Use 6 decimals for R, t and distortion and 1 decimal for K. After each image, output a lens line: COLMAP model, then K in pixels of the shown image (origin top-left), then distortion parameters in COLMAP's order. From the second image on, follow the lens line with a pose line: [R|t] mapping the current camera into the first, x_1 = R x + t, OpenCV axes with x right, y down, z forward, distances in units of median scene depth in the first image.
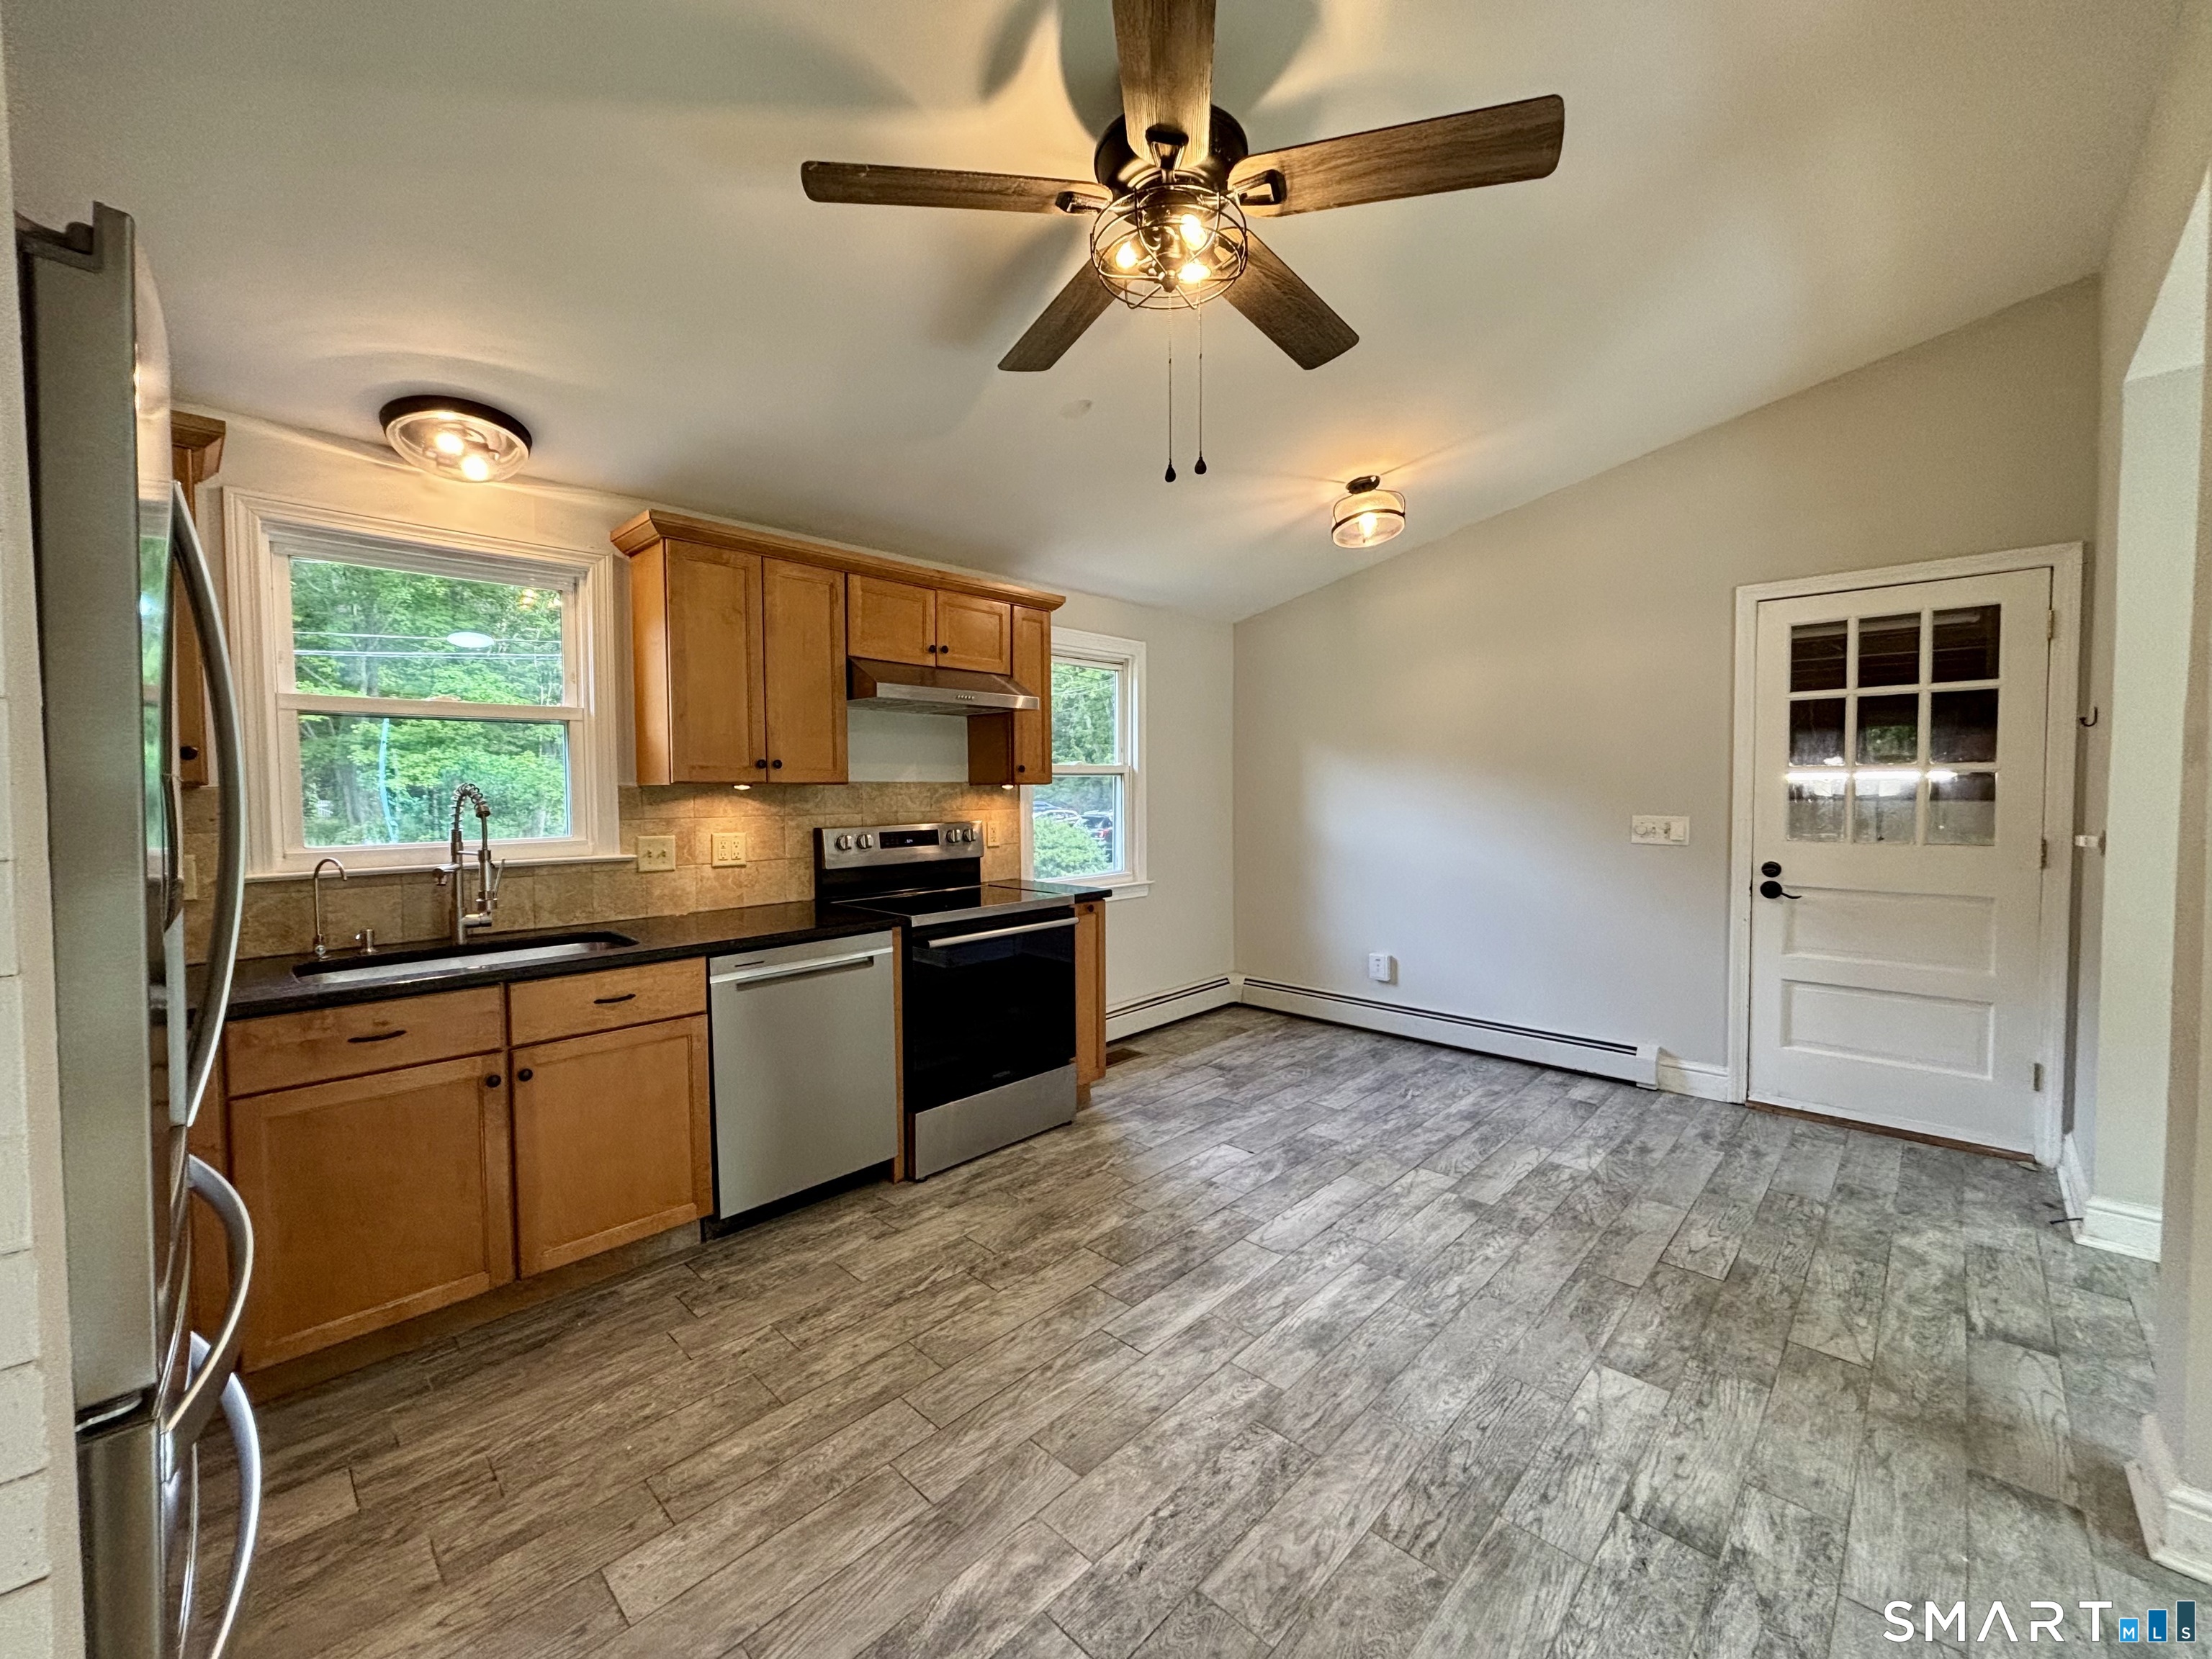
lens RADIAL K [[893.9, 0, 1108.0], [0, 893.9, 822.7], [0, 0, 1]] dist [-0.001278, 0.002139]
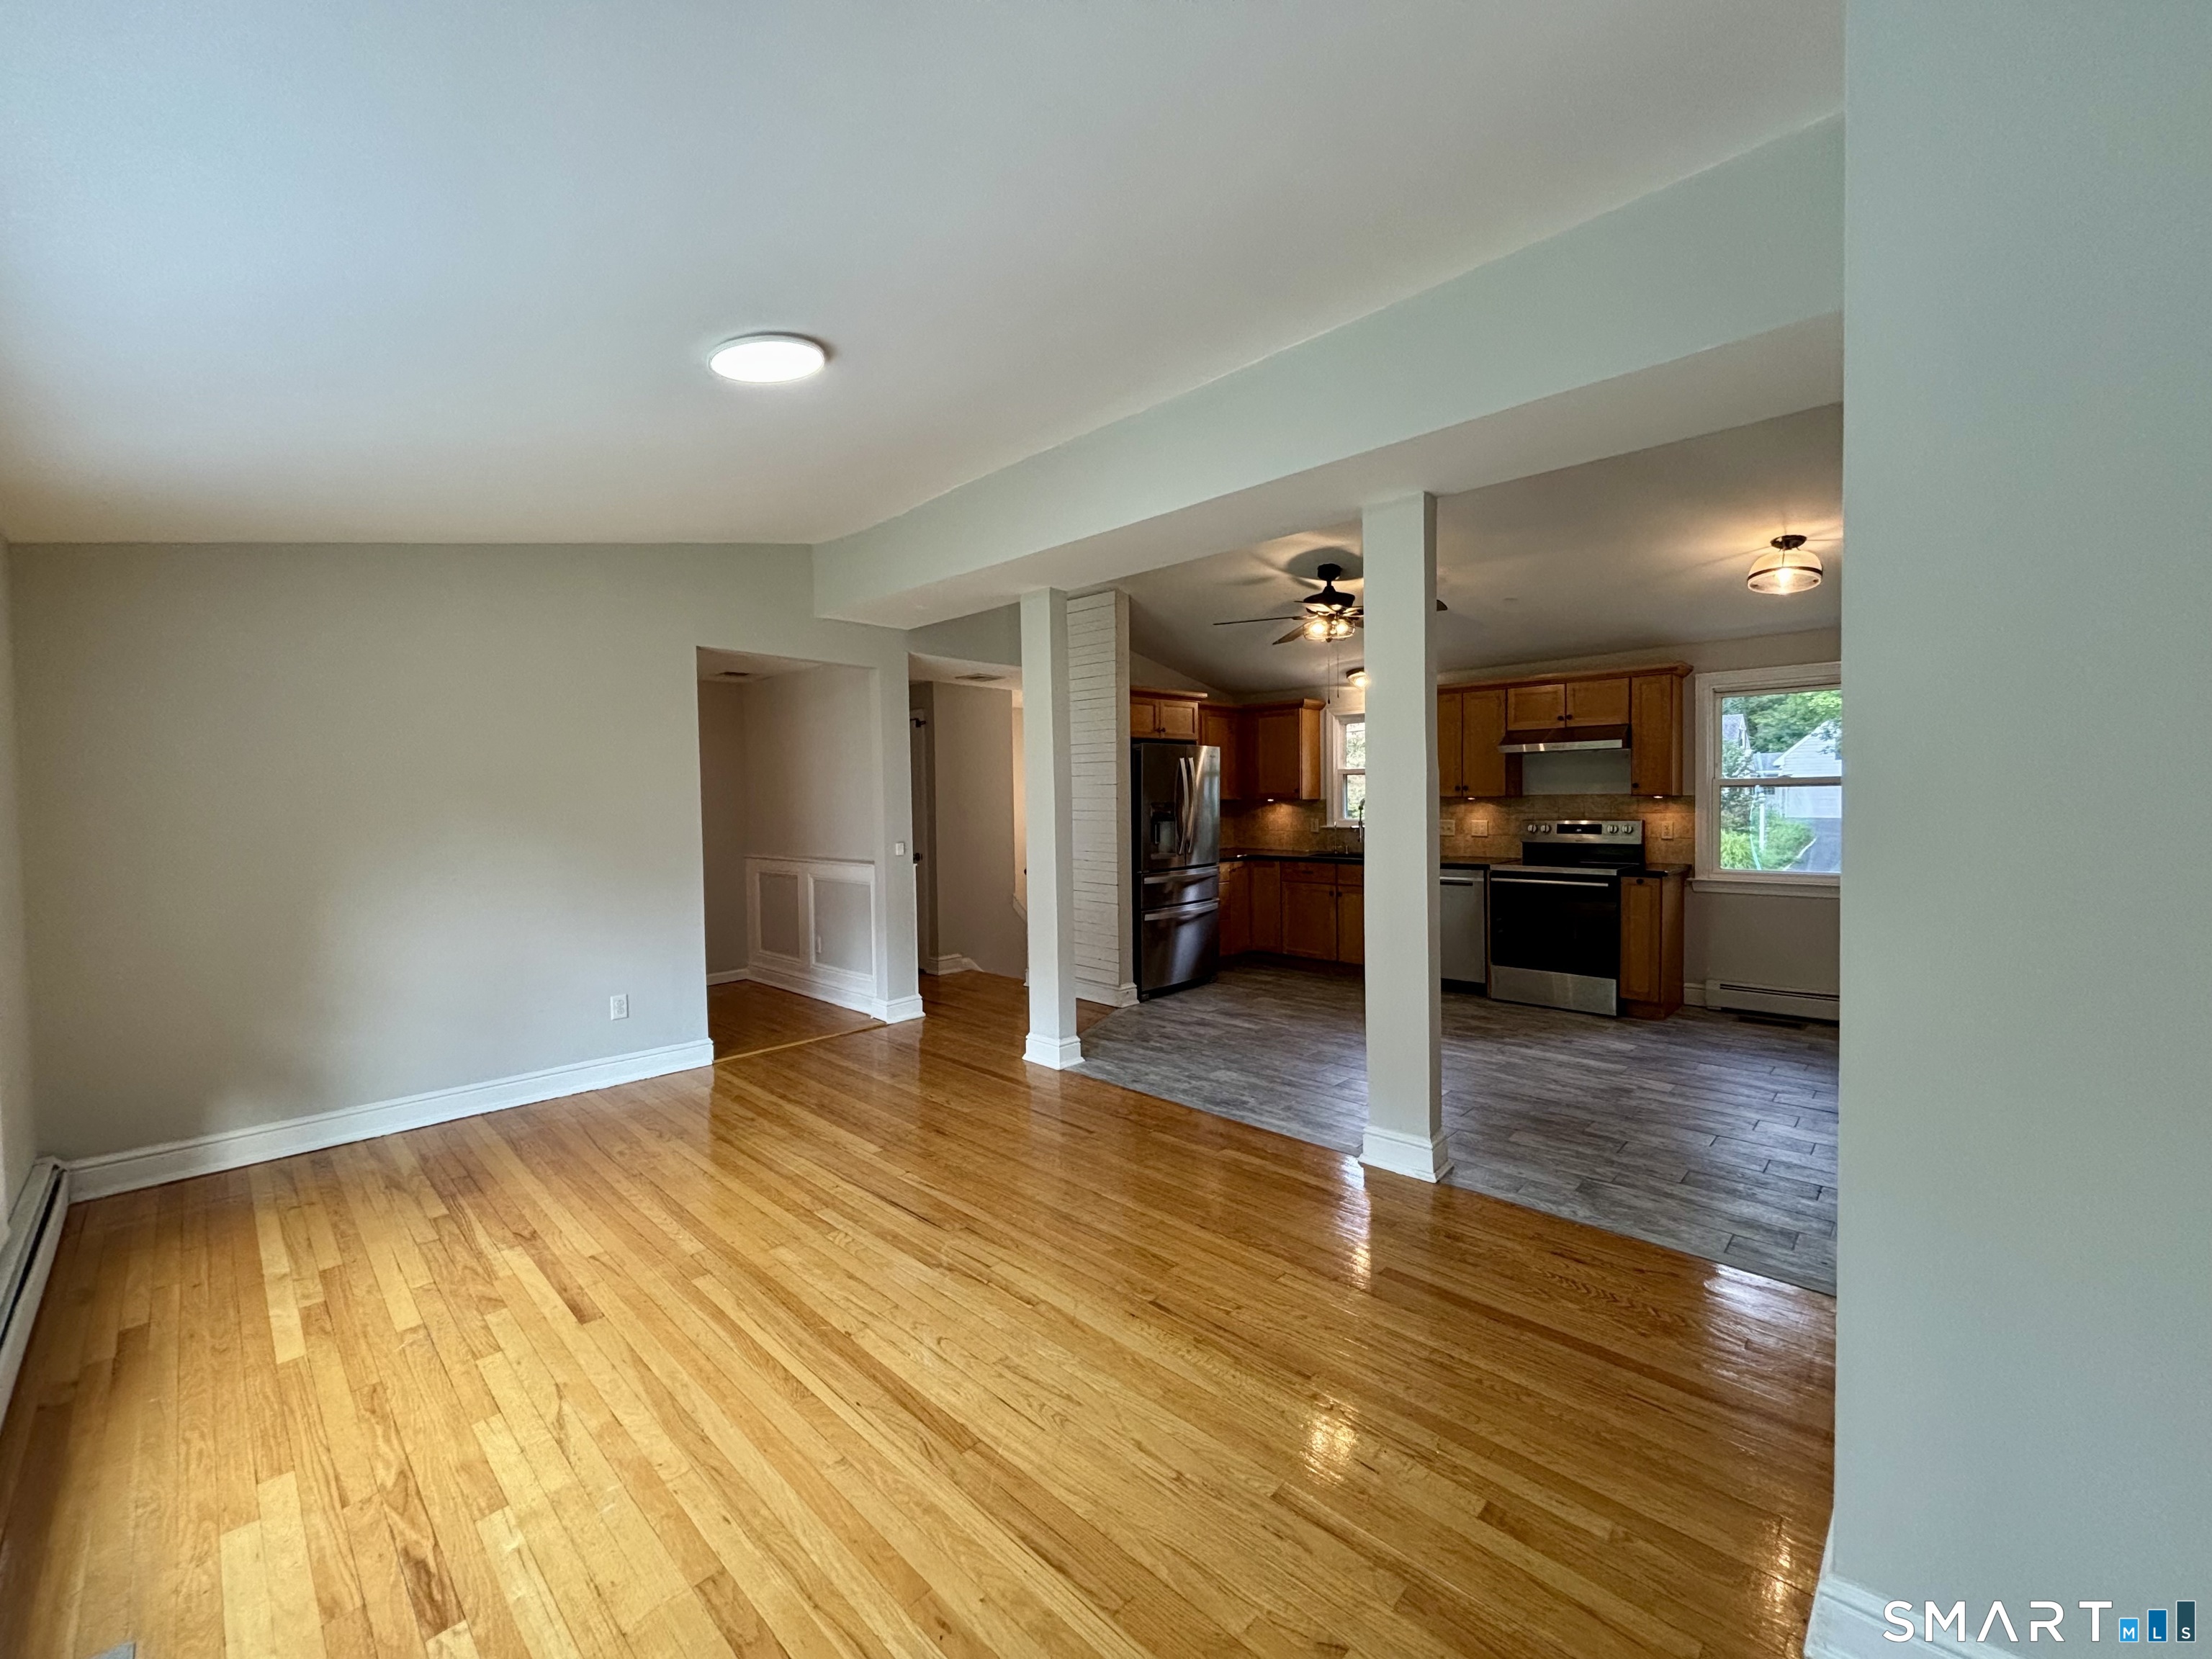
lens RADIAL K [[893.9, 0, 1090.8], [0, 893.9, 821.6], [0, 0, 1]] dist [-0.001278, 0.002139]
pose [[-0.012333, 0.034220, -0.999338, 1.753491], [-0.026078, 0.999063, 0.034532, -0.035495], [0.999584, 0.026487, -0.011429, 0.129559]]
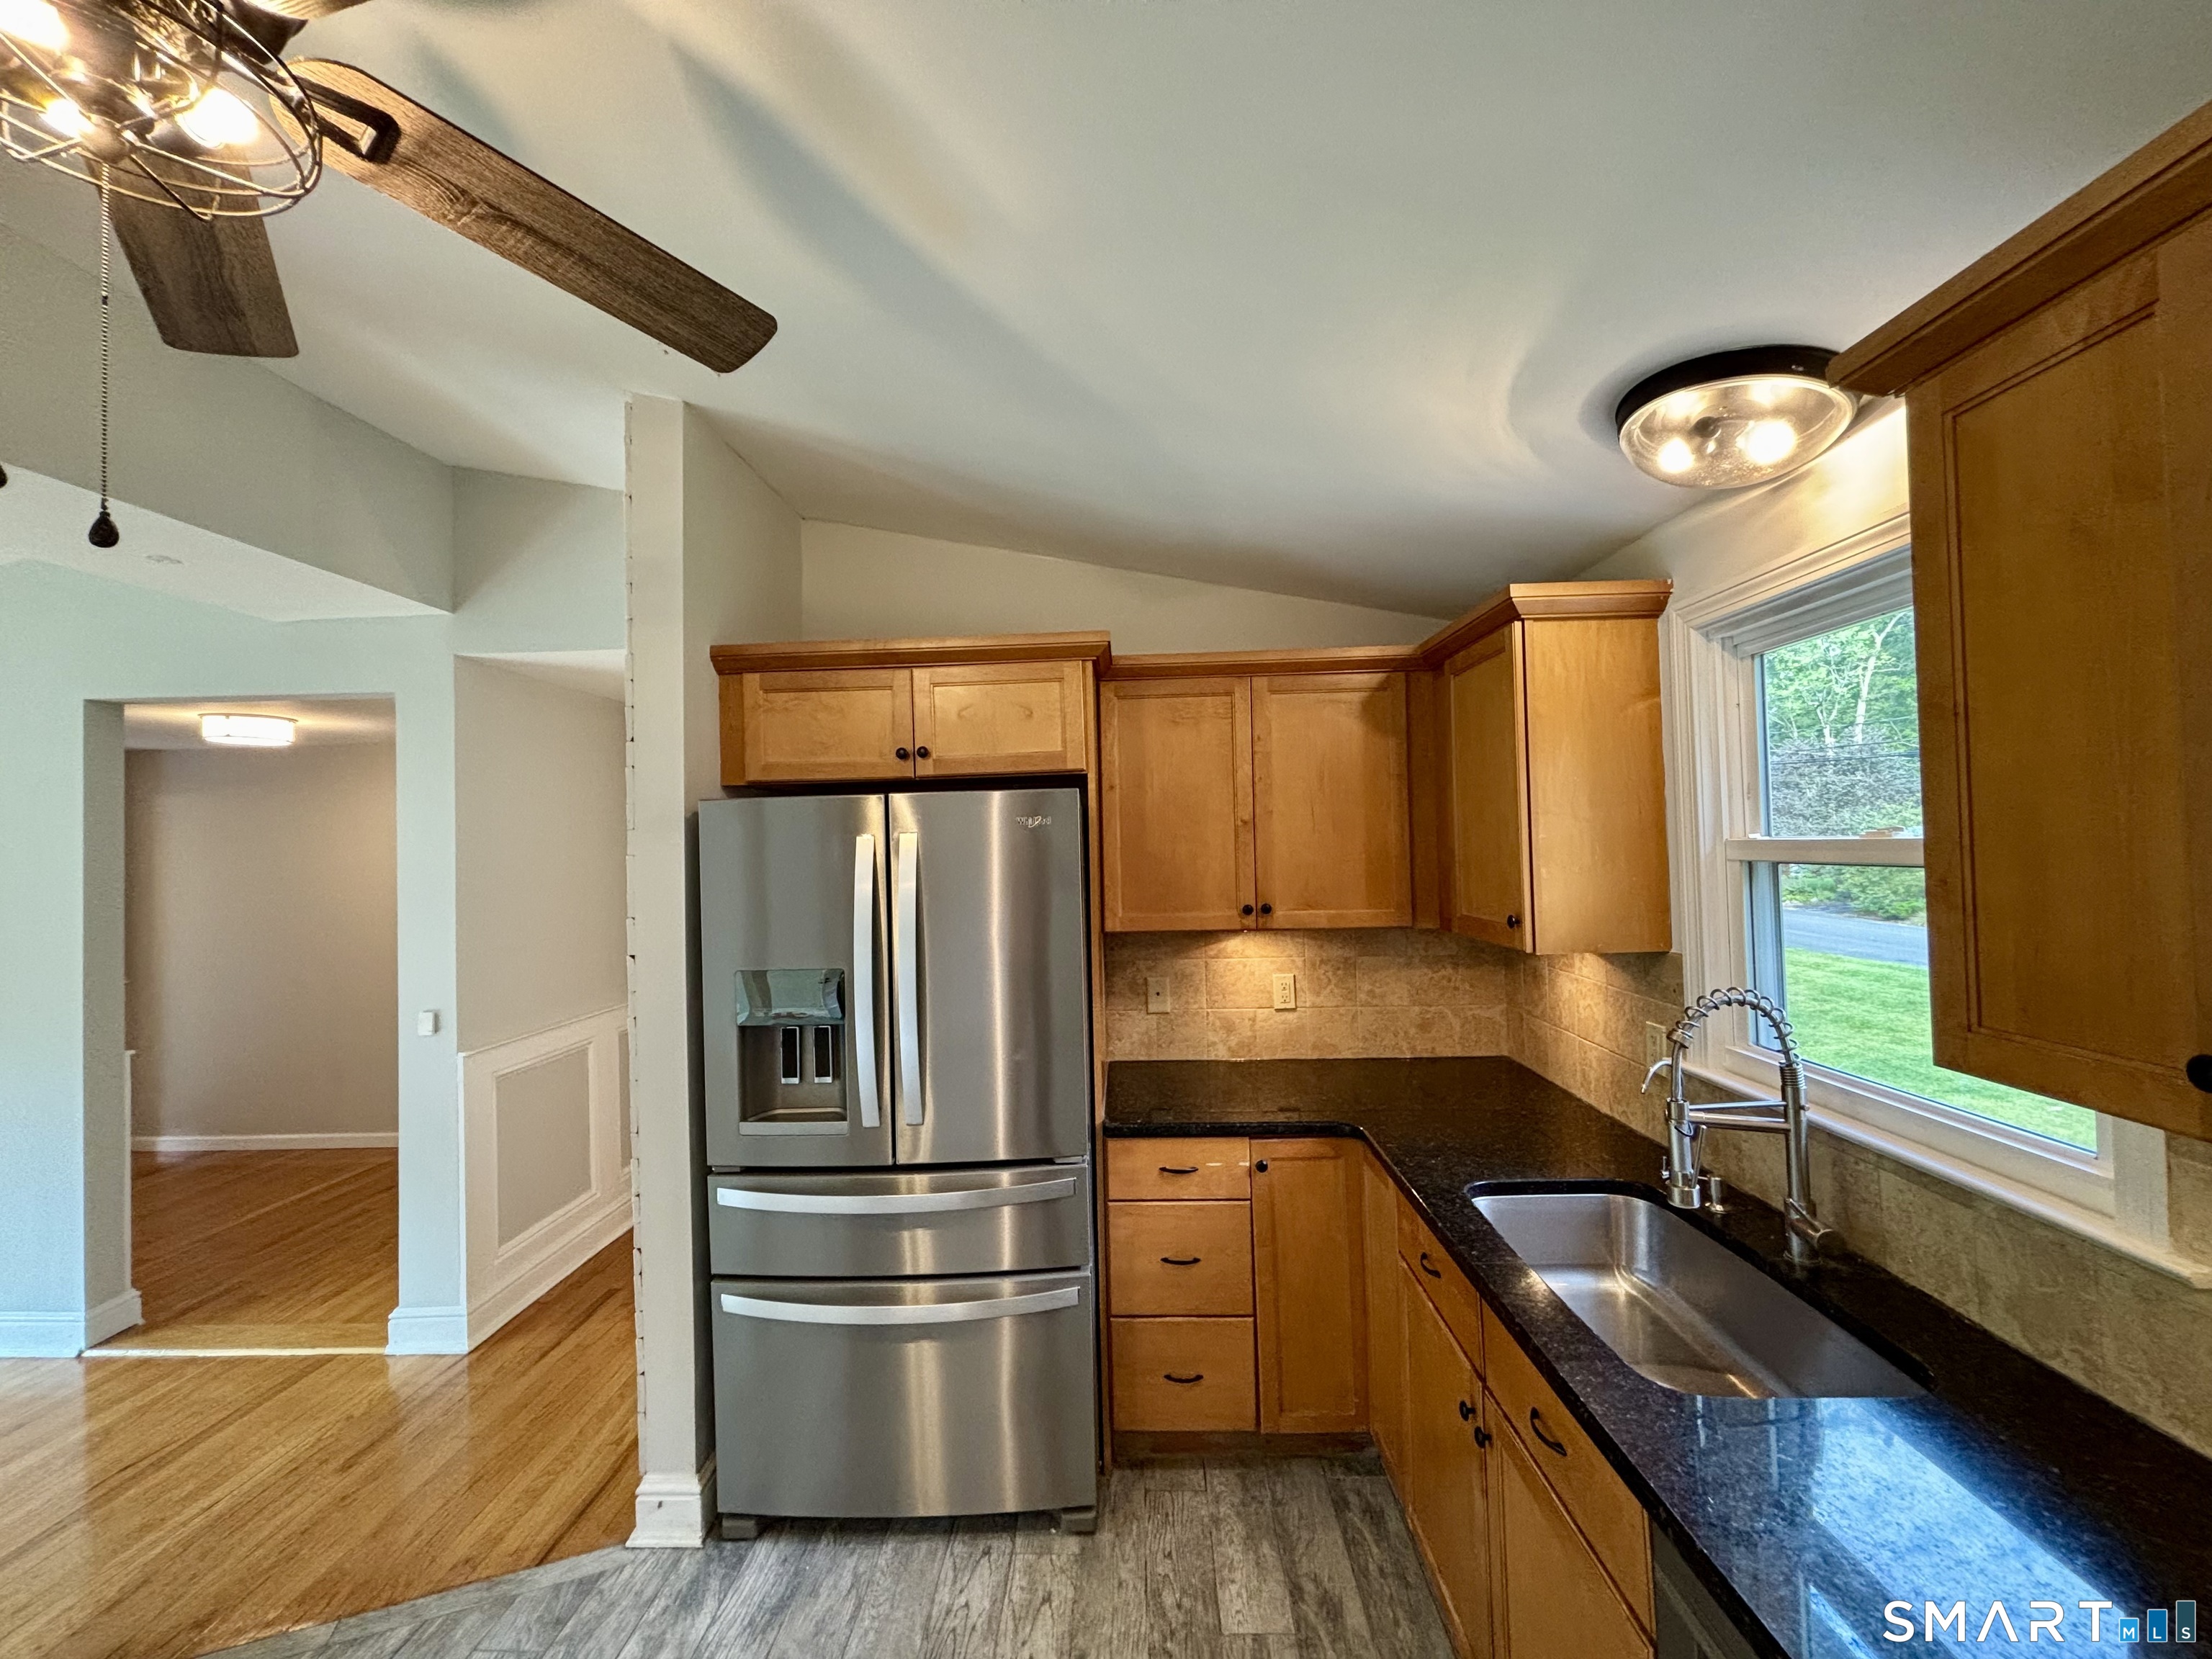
lens RADIAL K [[893.9, 0, 1093.4], [0, 893.9, 825.0], [0, 0, 1]] dist [-0.001278, 0.002139]
pose [[-0.745428, 0.015249, -0.666412, 0.000228], [0.006970, 0.999862, 0.015082, -0.136122], [0.666550, 0.006598, -0.745431, 0.947867]]
